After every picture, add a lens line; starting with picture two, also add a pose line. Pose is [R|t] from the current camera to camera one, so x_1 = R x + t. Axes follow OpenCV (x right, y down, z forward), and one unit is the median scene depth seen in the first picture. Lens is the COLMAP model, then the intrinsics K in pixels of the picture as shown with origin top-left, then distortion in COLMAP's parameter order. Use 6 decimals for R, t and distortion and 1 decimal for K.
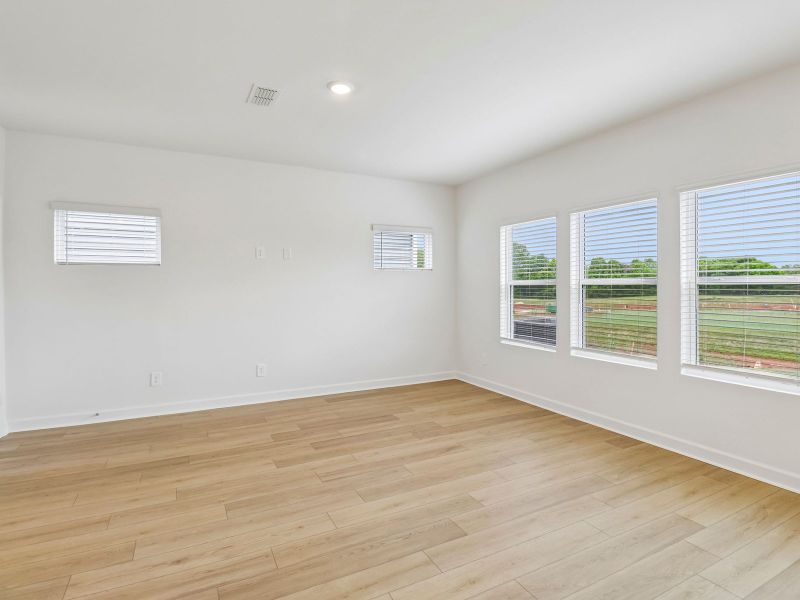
lens RADIAL K [[419.7, 0, 405.2], [0, 419.7, 287.5], [0, 0, 1]] dist [0.000469, -0.013514]
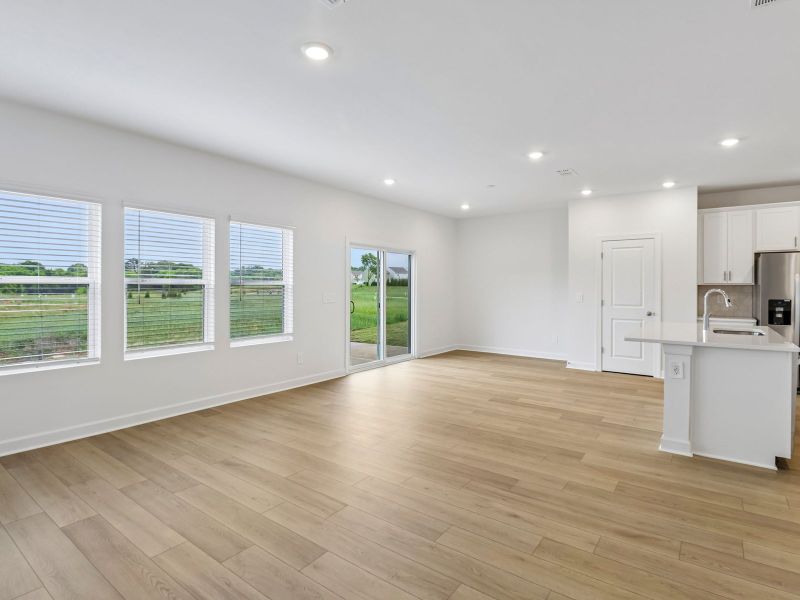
lens RADIAL K [[419.7, 0, 405.2], [0, 419.7, 287.5], [0, 0, 1]] dist [0.000469, -0.013514]
pose [[-0.435313, -0.001310, 0.900278, -0.922010], [-0.000333, 0.999999, 0.001295, 0.000289], [-0.900279, 0.000264, -0.435313, 1.120659]]
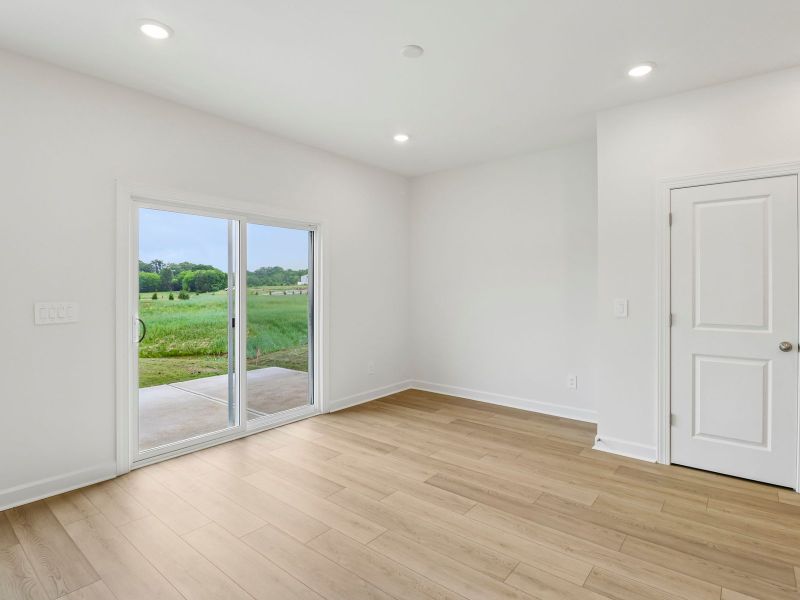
lens RADIAL K [[419.7, 0, 405.2], [0, 419.7, 287.5], [0, 0, 1]] dist [0.000469, -0.013514]
pose [[-0.394096, 0.001086, 0.919069, -0.876728], [0.003362, 0.999994, 0.000260, 0.000321], [-0.919063, 0.003192, -0.394098, 1.073411]]
